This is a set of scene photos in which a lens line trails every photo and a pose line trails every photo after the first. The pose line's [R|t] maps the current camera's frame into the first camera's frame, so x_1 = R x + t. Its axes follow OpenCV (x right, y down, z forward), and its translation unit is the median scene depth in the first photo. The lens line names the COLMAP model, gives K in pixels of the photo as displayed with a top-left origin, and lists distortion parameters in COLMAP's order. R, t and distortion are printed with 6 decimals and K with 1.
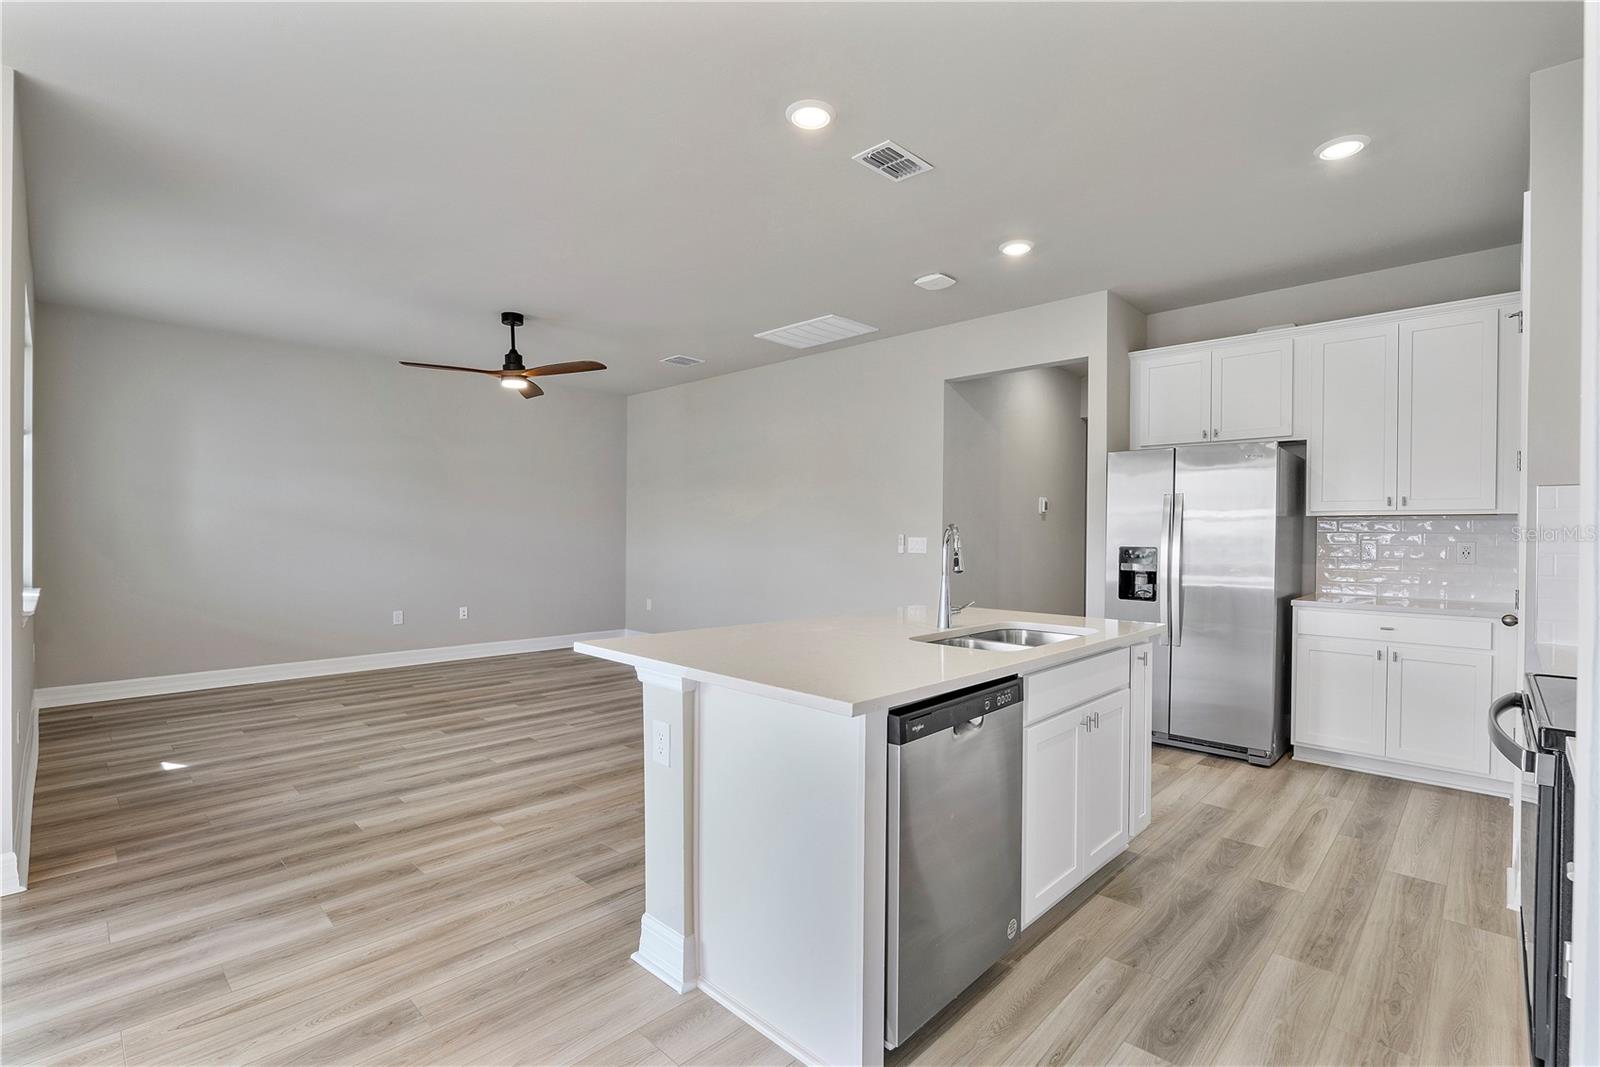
lens RADIAL K [[739.3, 0, 795.1], [0, 739.3, 539.9], [0, 0, 1]] dist [-0.017251, 0.007794]
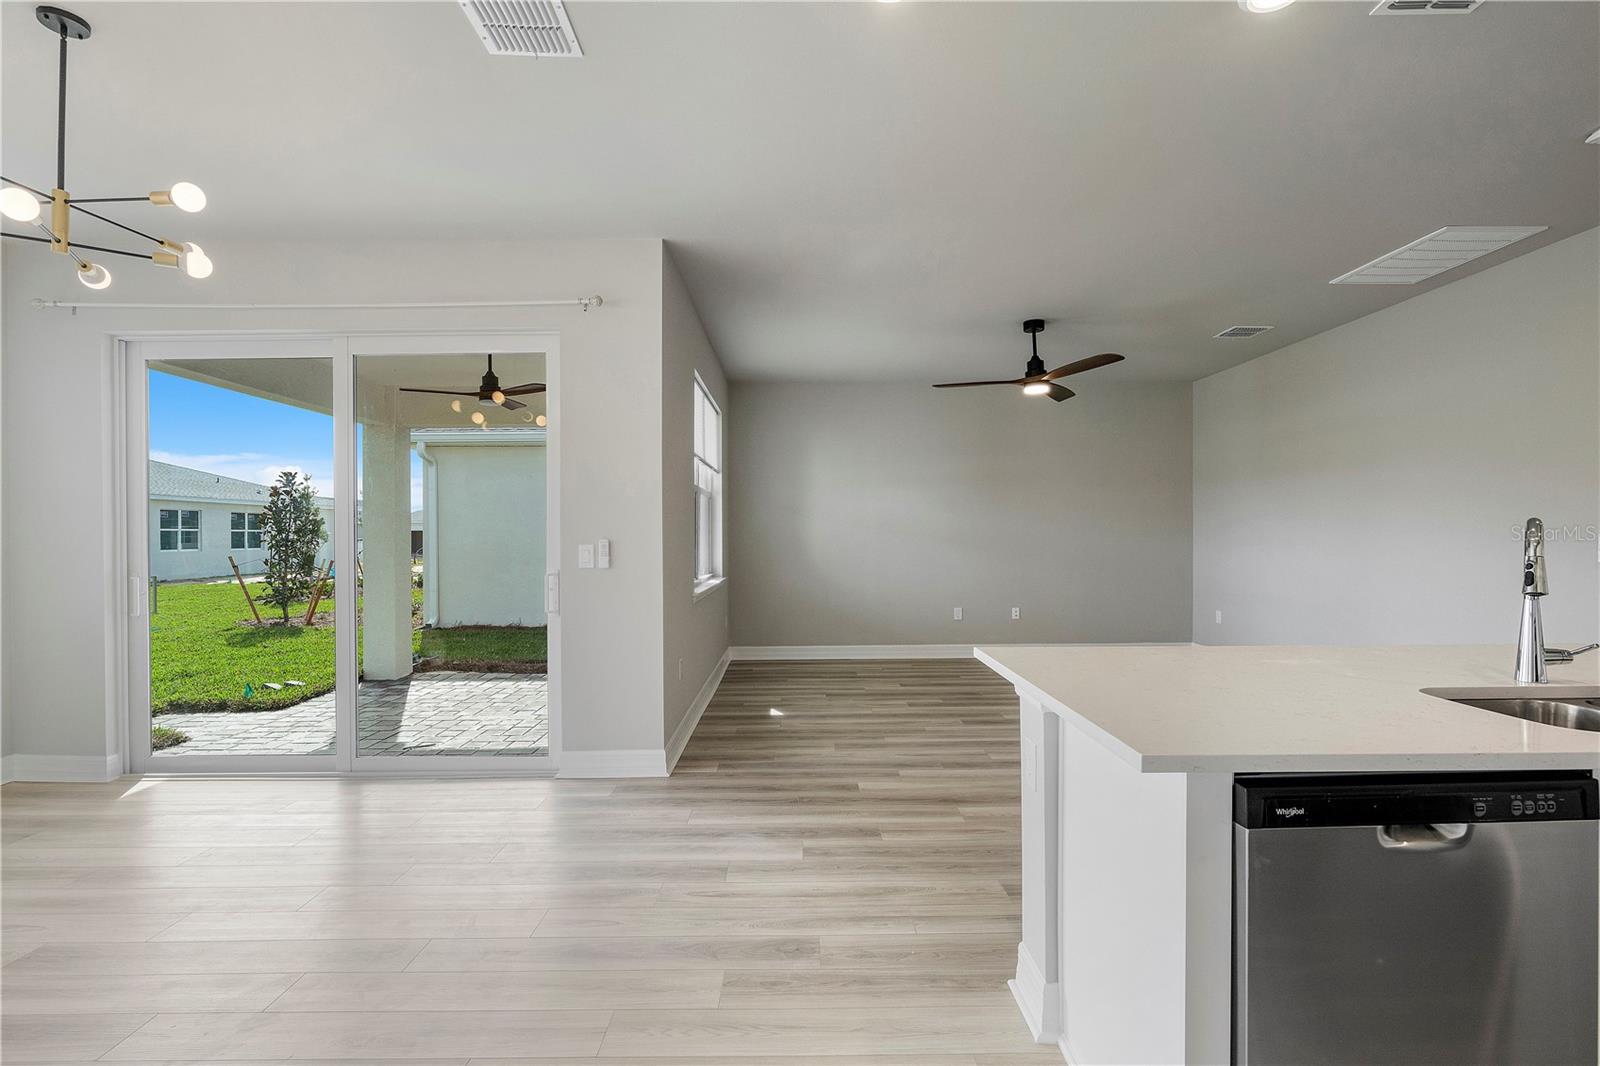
lens RADIAL K [[739.3, 0, 795.1], [0, 739.3, 539.4], [0, 0, 1]] dist [-0.017251, 0.007794]
pose [[0.700847, -0.007089, -0.713276, 0.207212], [0.004095, 0.999974, -0.005915, -0.002256], [0.713300, 0.001225, 0.700858, 0.104026]]
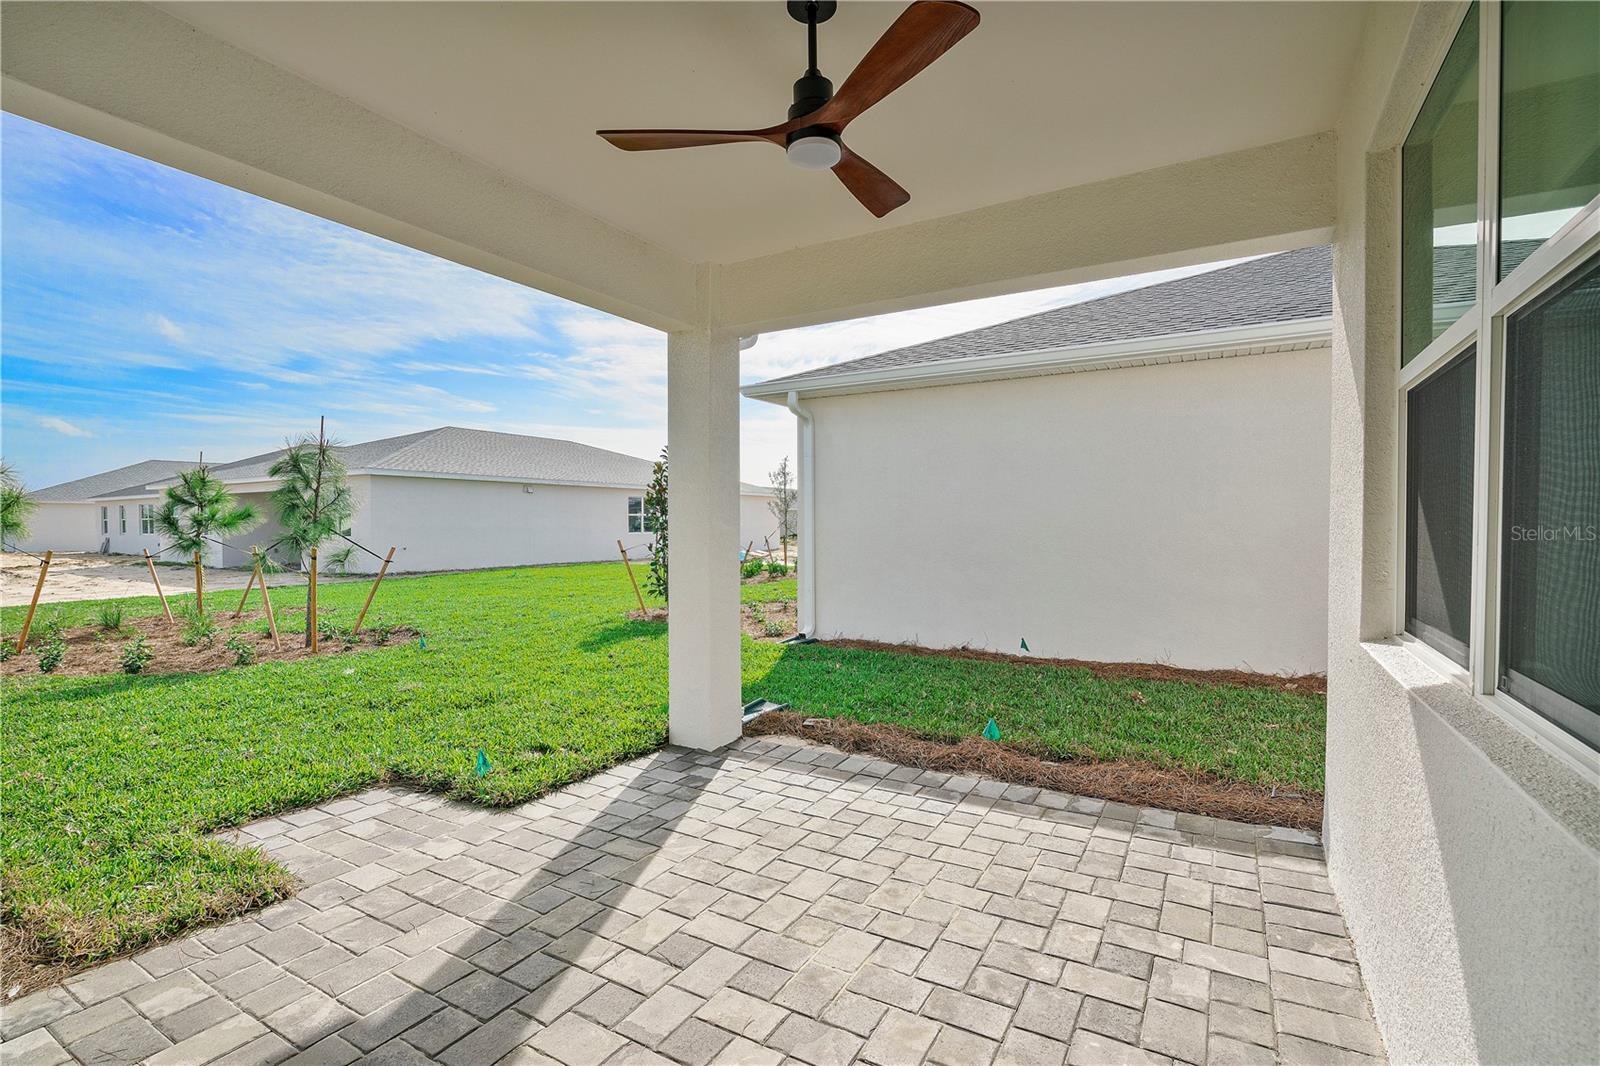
lens RADIAL K [[729.3, 0, 807.8], [0, 729.3, 537.4], [0, 0, 1]] dist [-0.021882, 0.007259]
pose [[0.252086, 0.010652, -0.967646, -1.136407], [-0.003732, 0.999943, 0.010035, 0.000211], [0.967698, 0.001082, 0.252111, 0.751127]]
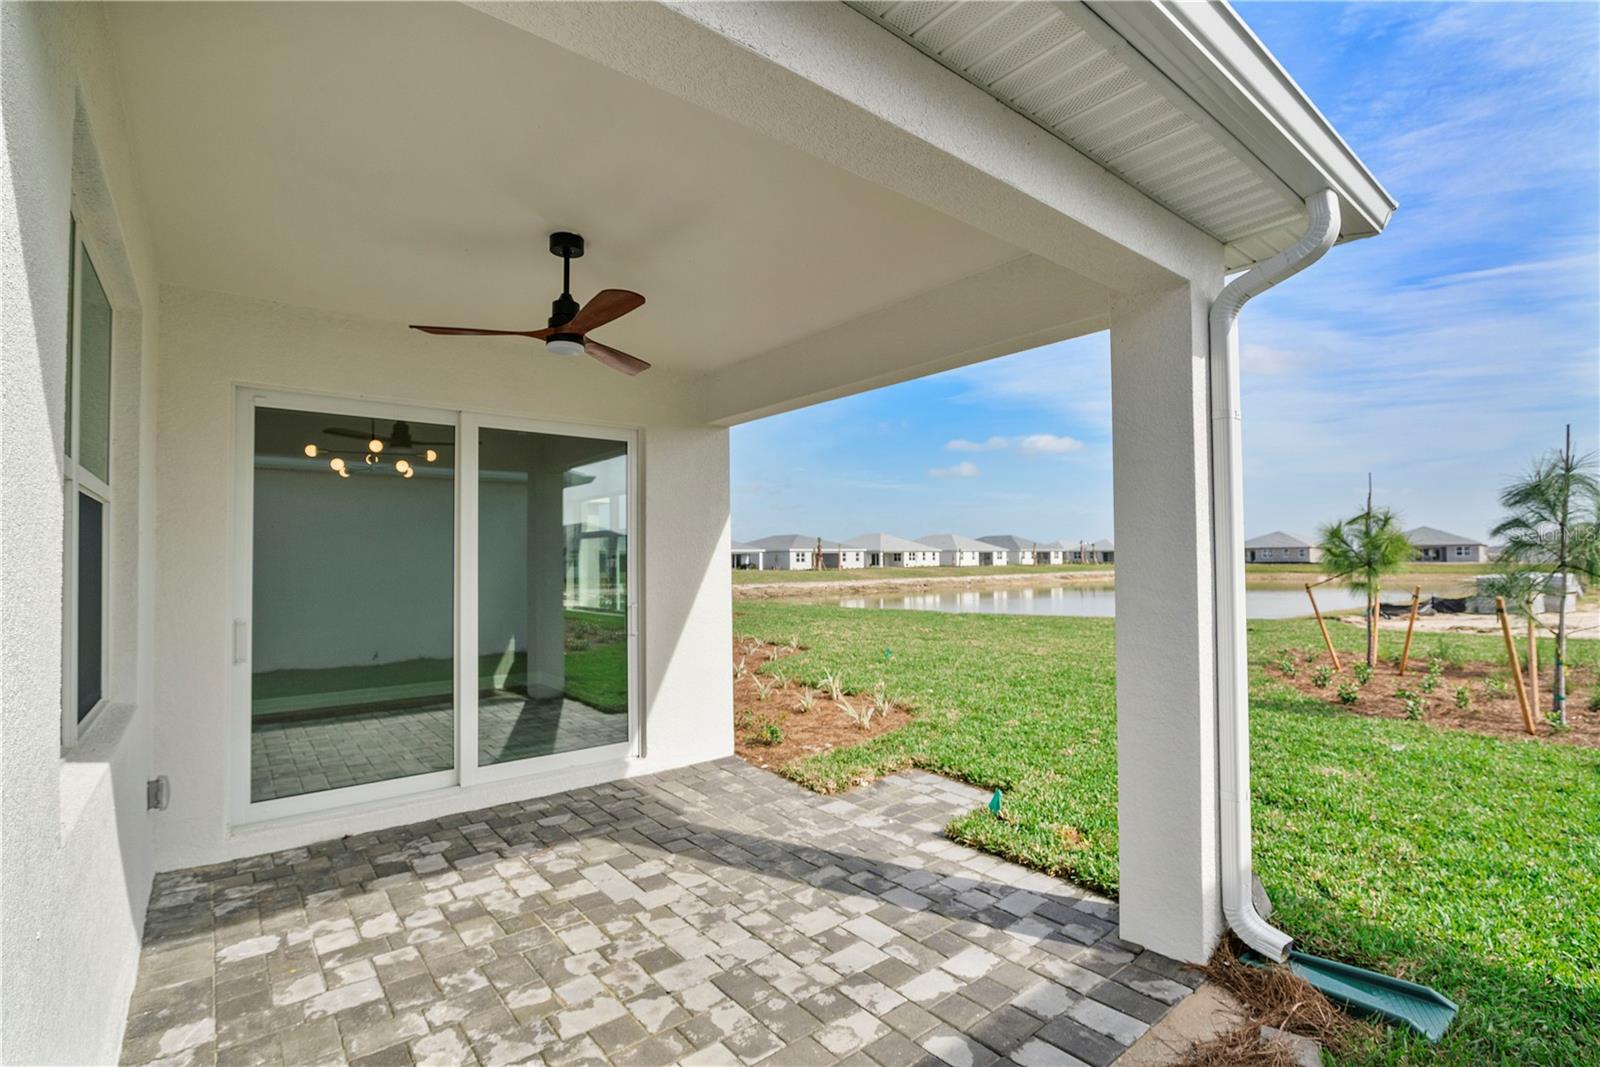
lens RADIAL K [[734.8, 0, 800.0], [0, 734.8, 533.5], [0, 0, 1]] dist [-0.000872, -0.000061]
pose [[-0.993797, 0.008626, 0.110873, -2.412088], [0.005745, 0.999638, -0.026284, -0.074070], [-0.111060, -0.025484, -0.993487, 2.090995]]
